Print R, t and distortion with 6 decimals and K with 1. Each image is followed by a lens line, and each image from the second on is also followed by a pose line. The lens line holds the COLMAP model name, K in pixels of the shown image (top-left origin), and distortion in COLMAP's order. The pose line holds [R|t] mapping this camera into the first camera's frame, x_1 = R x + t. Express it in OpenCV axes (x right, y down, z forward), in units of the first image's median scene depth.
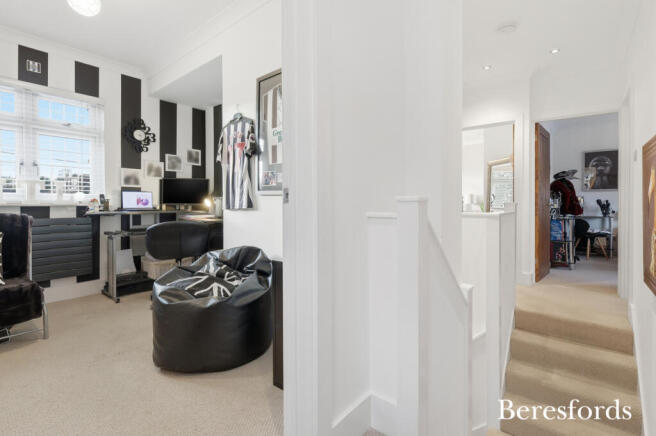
lens RADIAL K [[302.3, 0, 330.5], [0, 302.3, 202.4], [0, 0, 1]] dist [0.003542, 0.000771]
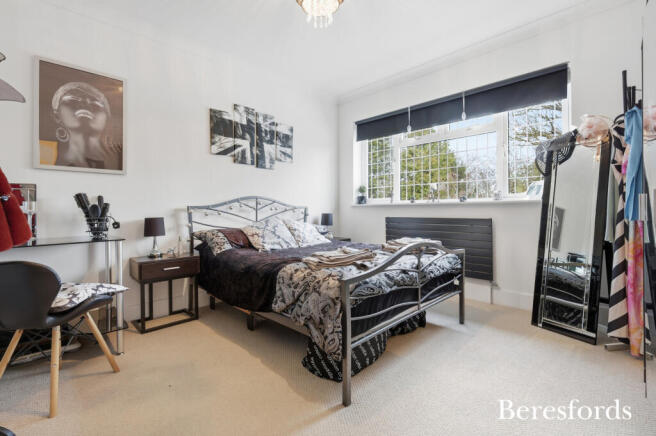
lens RADIAL K [[289.7, 0, 327.8], [0, 289.7, 216.4], [0, 0, 1]] dist [-0.004503, -0.000259]
pose [[0.090390, -0.007947, 0.995875, 0.276780], [-0.000595, 0.999968, 0.008034, 0.007679], [-0.995906, -0.001319, 0.090382, 0.329535]]
